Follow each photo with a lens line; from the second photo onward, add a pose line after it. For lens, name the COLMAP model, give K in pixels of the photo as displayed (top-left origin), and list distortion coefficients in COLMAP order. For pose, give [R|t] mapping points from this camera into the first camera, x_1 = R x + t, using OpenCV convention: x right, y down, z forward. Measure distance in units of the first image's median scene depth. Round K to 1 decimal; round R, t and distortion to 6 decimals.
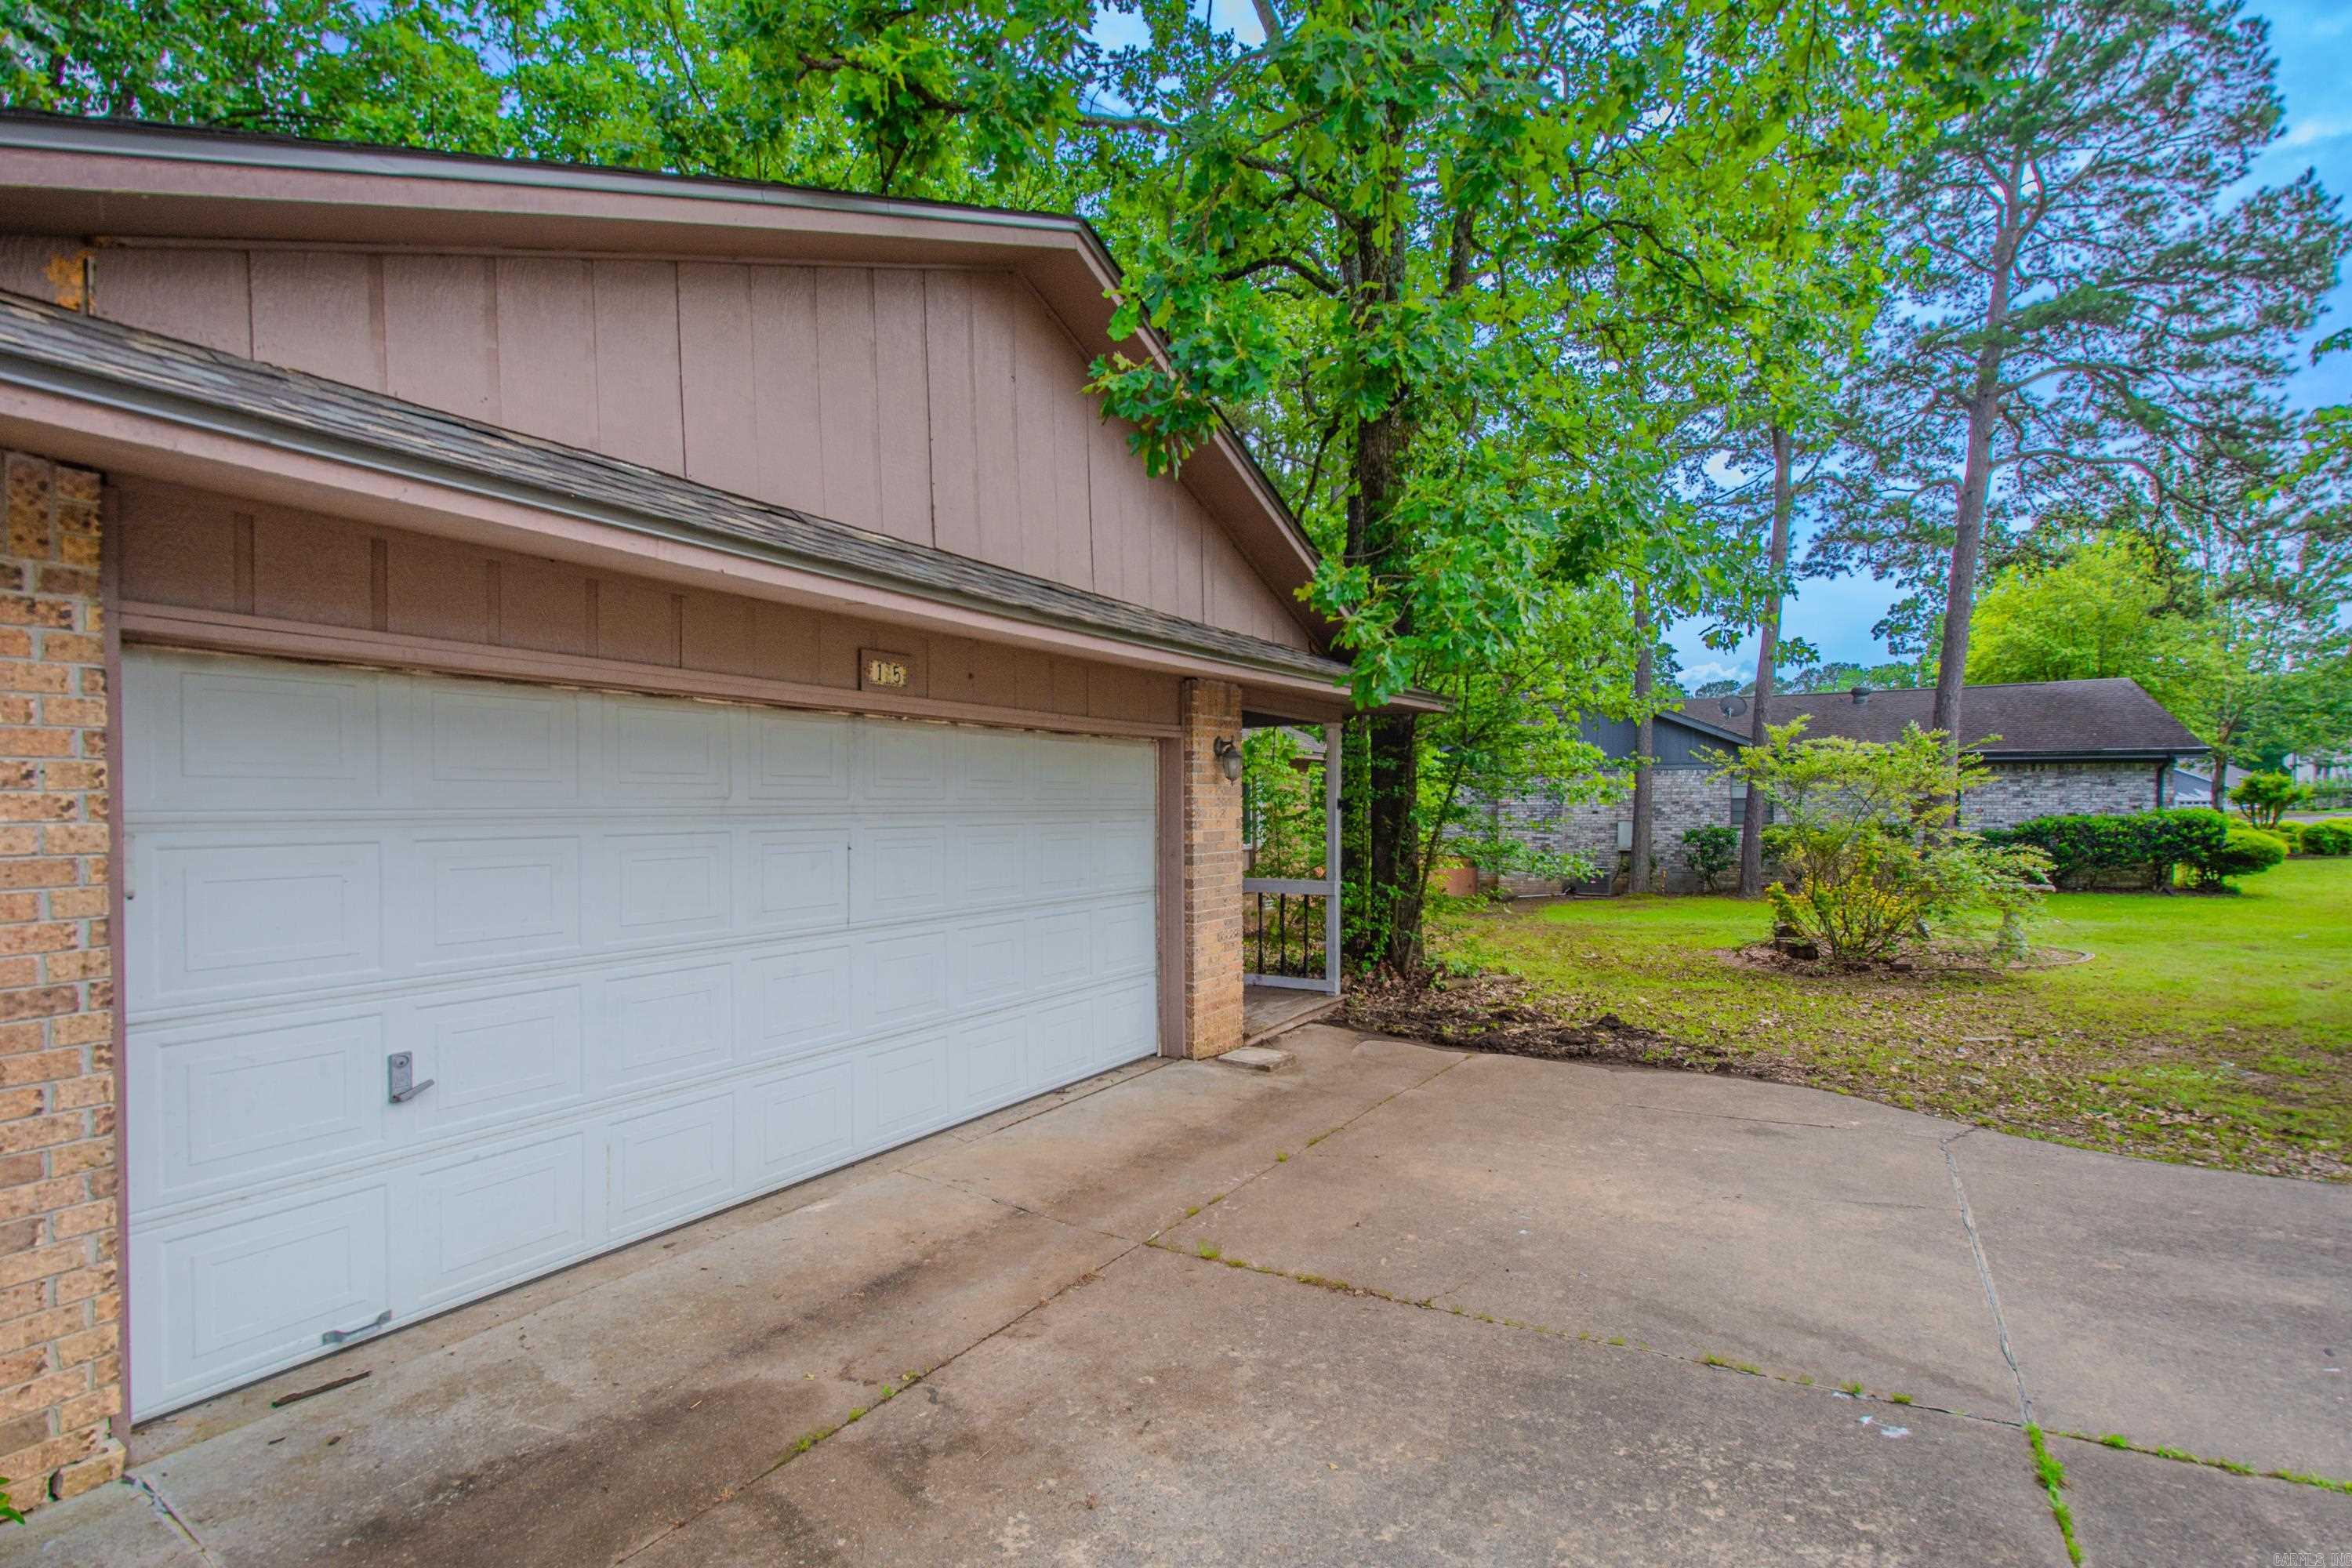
lens RADIAL K [[1041.1, 0, 1218.7], [0, 1041.1, 816.9], [0, 0, 1]] dist [0.020911, -0.008846]
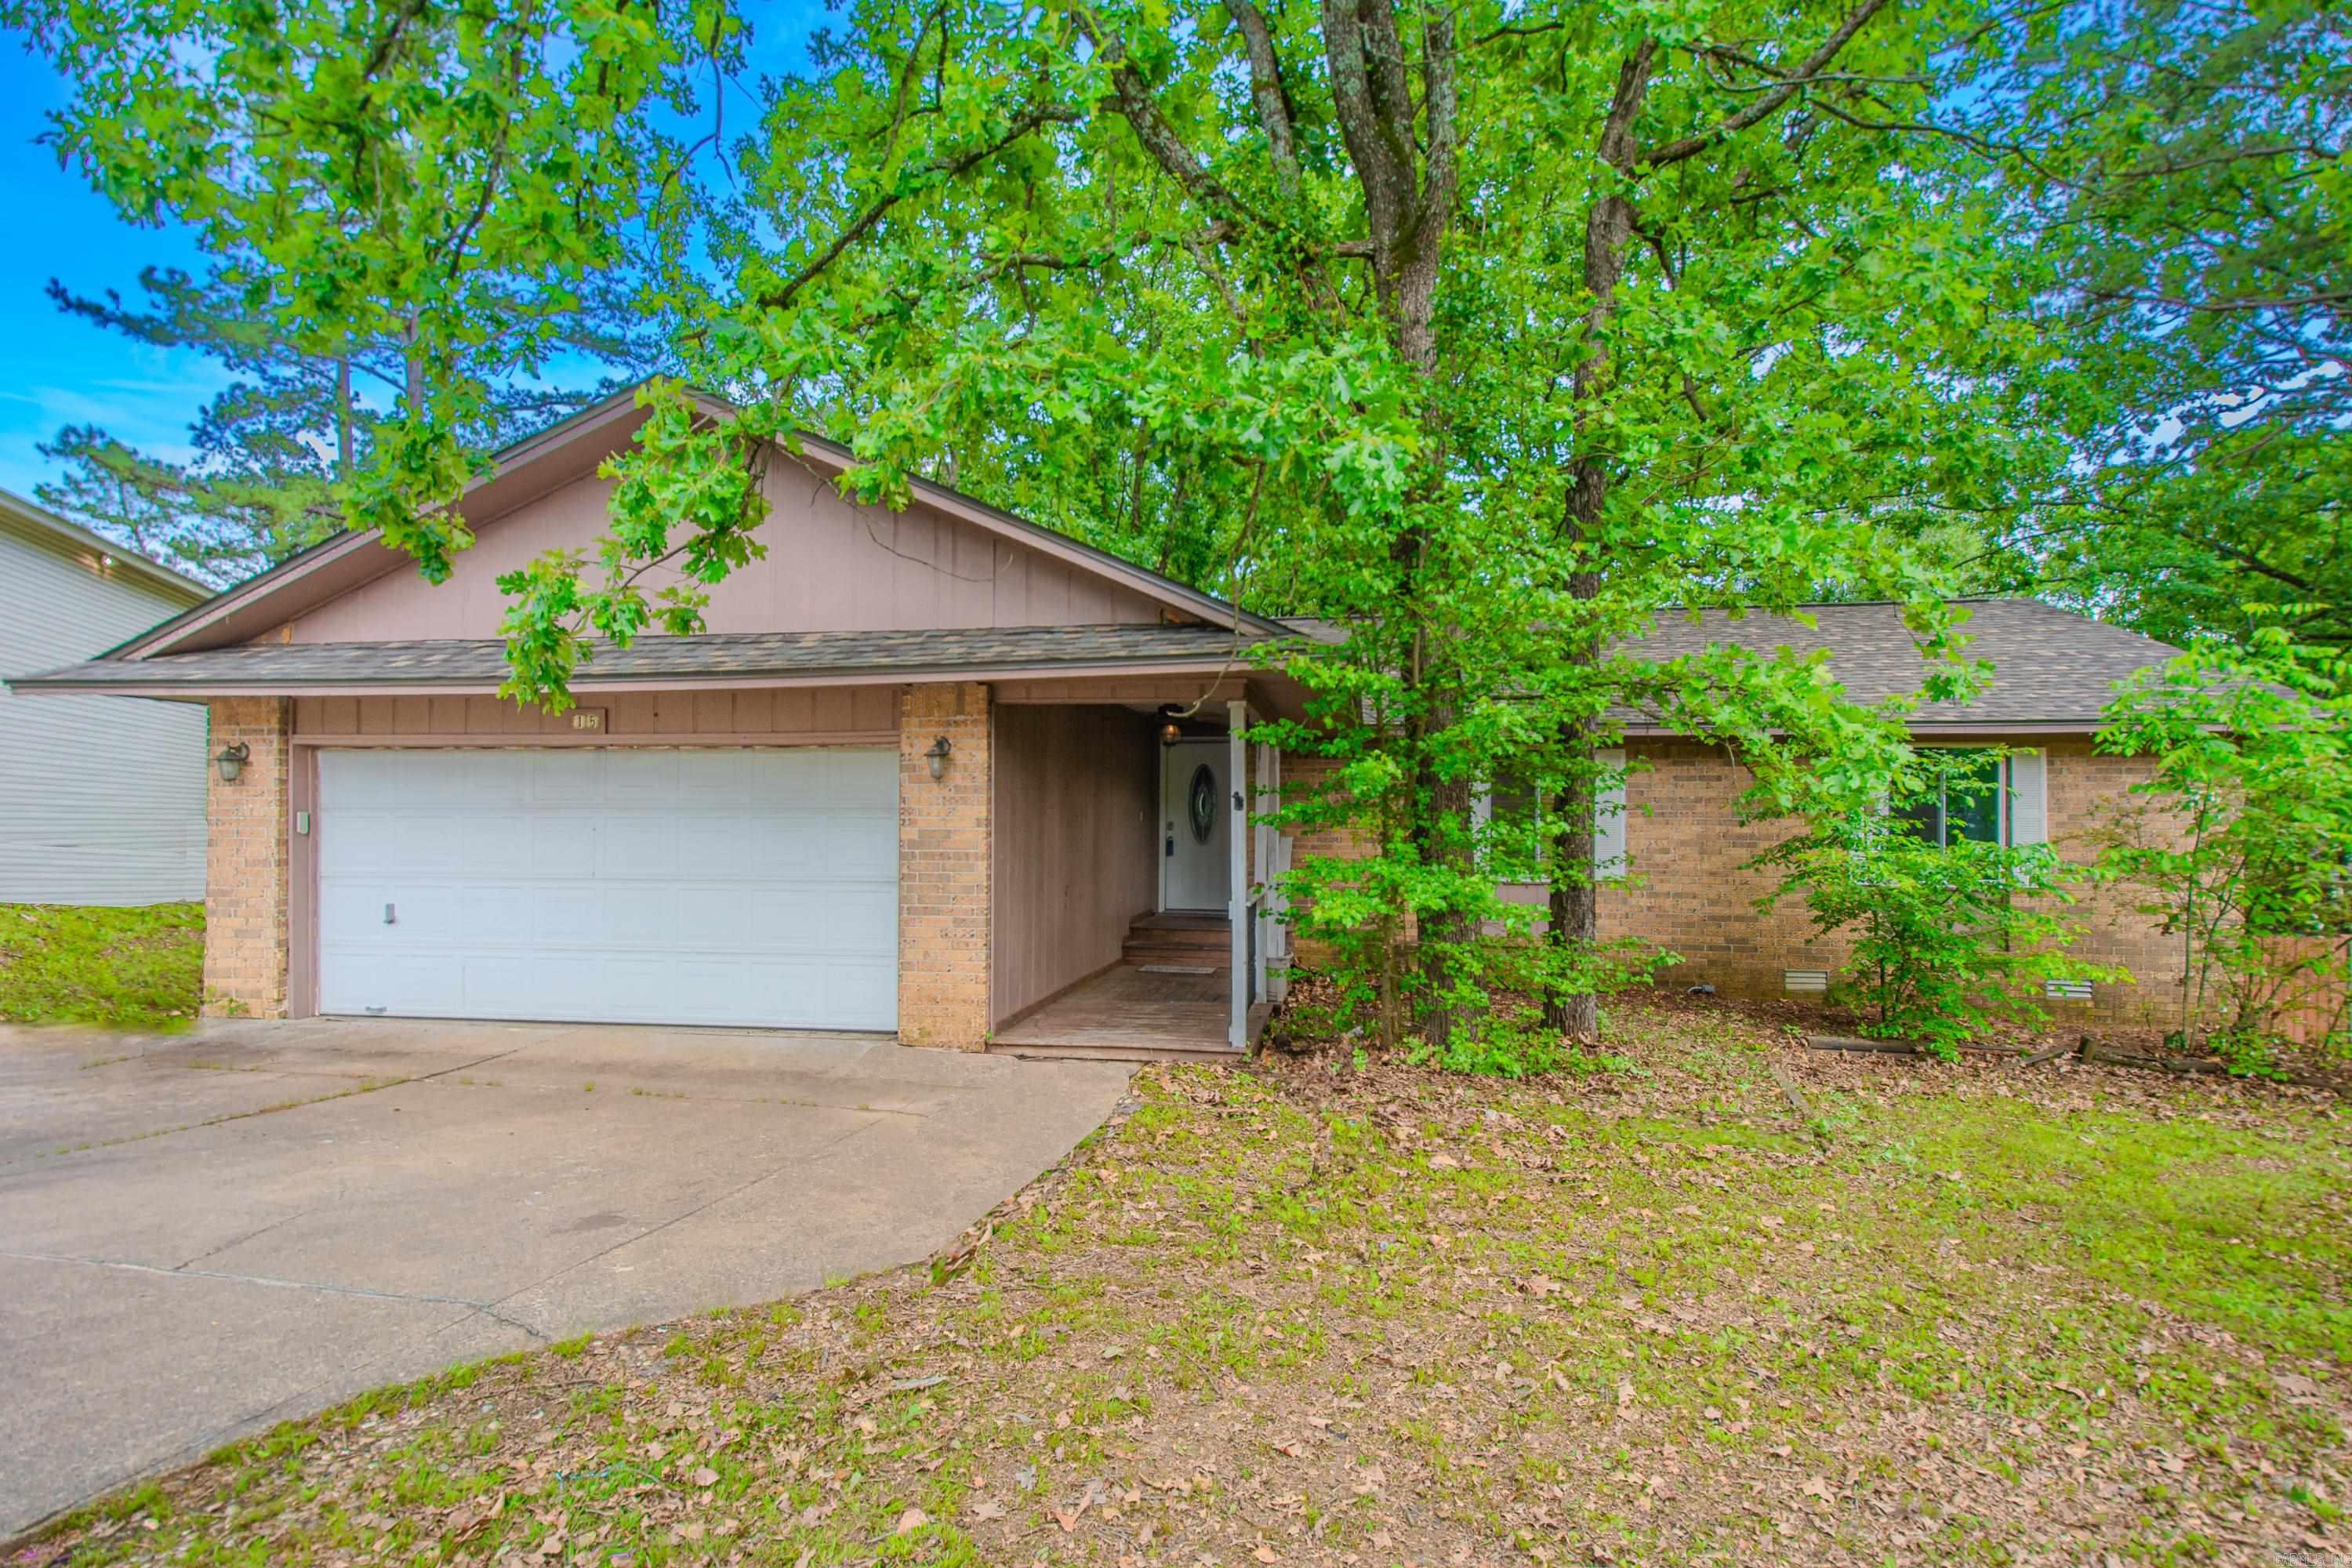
lens RADIAL K [[1041.1, 0, 1218.7], [0, 1041.1, 816.9], [0, 0, 1]] dist [0.020911, -0.008846]
pose [[0.393385, -0.006519, -0.919351, 1.491038], [-0.016145, 0.999772, -0.013998, 0.016527], [0.919232, 0.020350, 0.393190, 1.203554]]
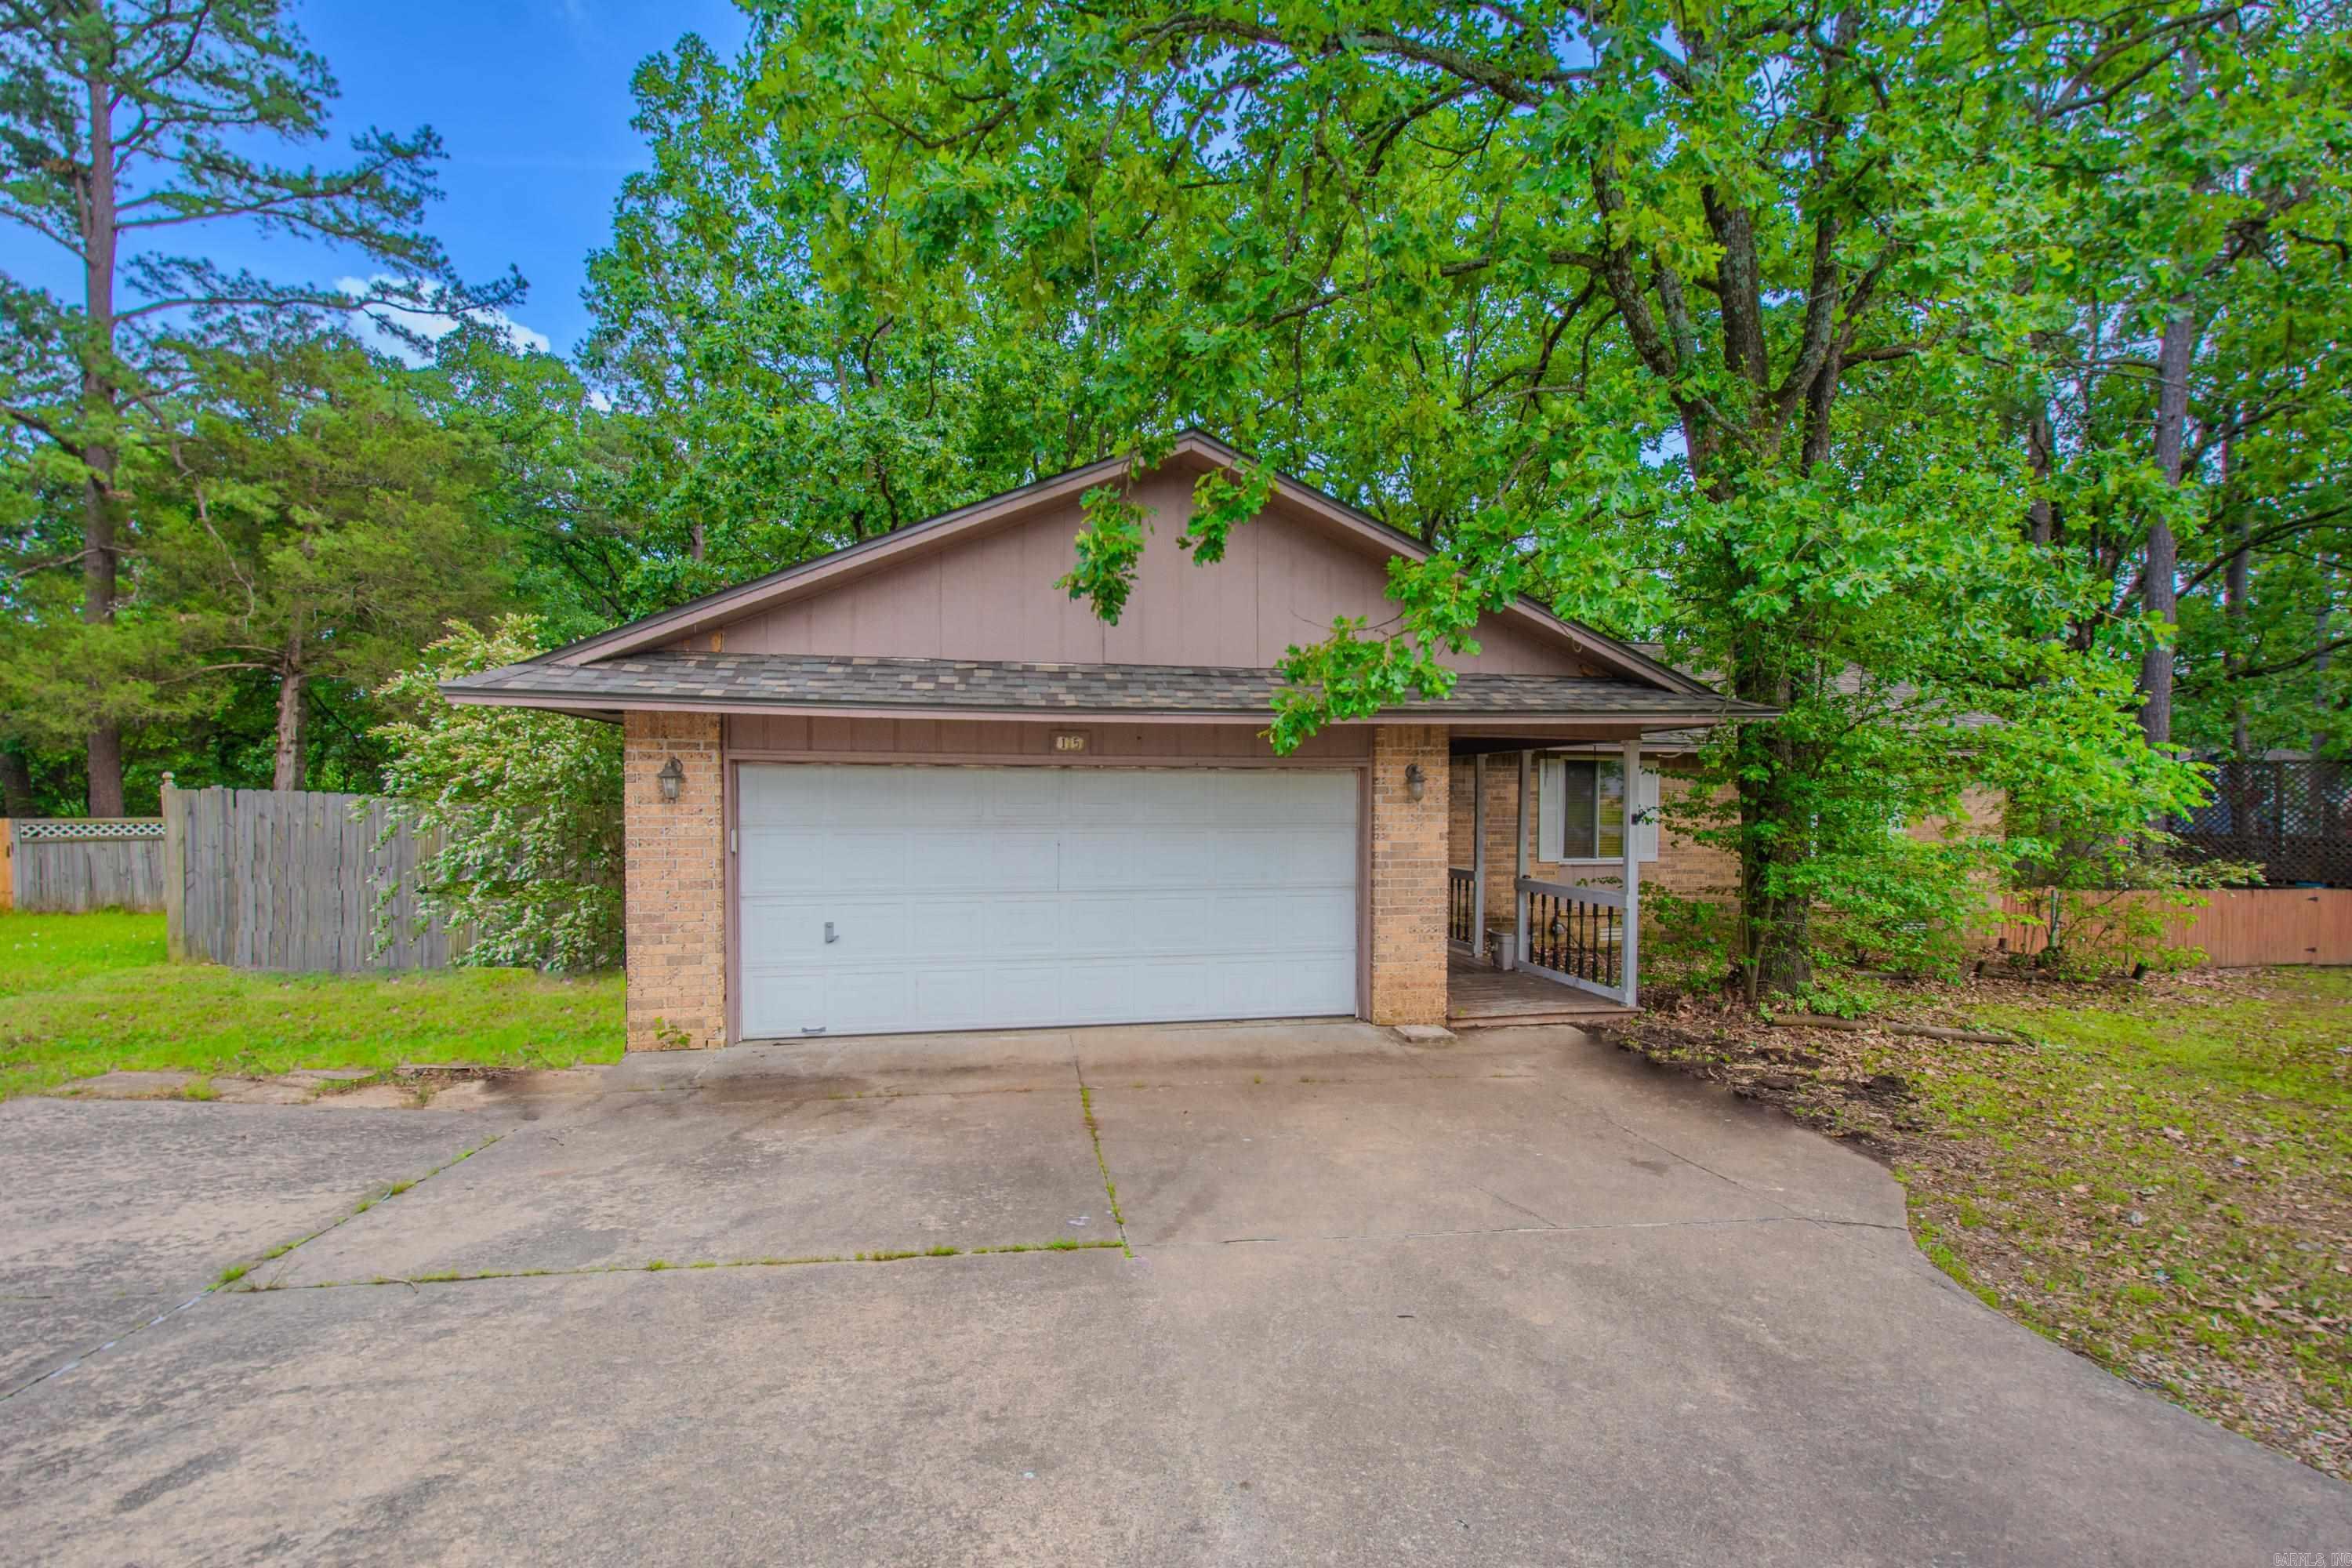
lens RADIAL K [[1041.1, 0, 1218.7], [0, 1041.1, 816.9], [0, 0, 1]] dist [0.020911, -0.008846]
pose [[0.677394, 0.021382, -0.735310, 1.050038], [-0.014218, 0.999771, 0.015975, -0.044970], [0.735483, -0.000366, 0.677543, 0.023735]]
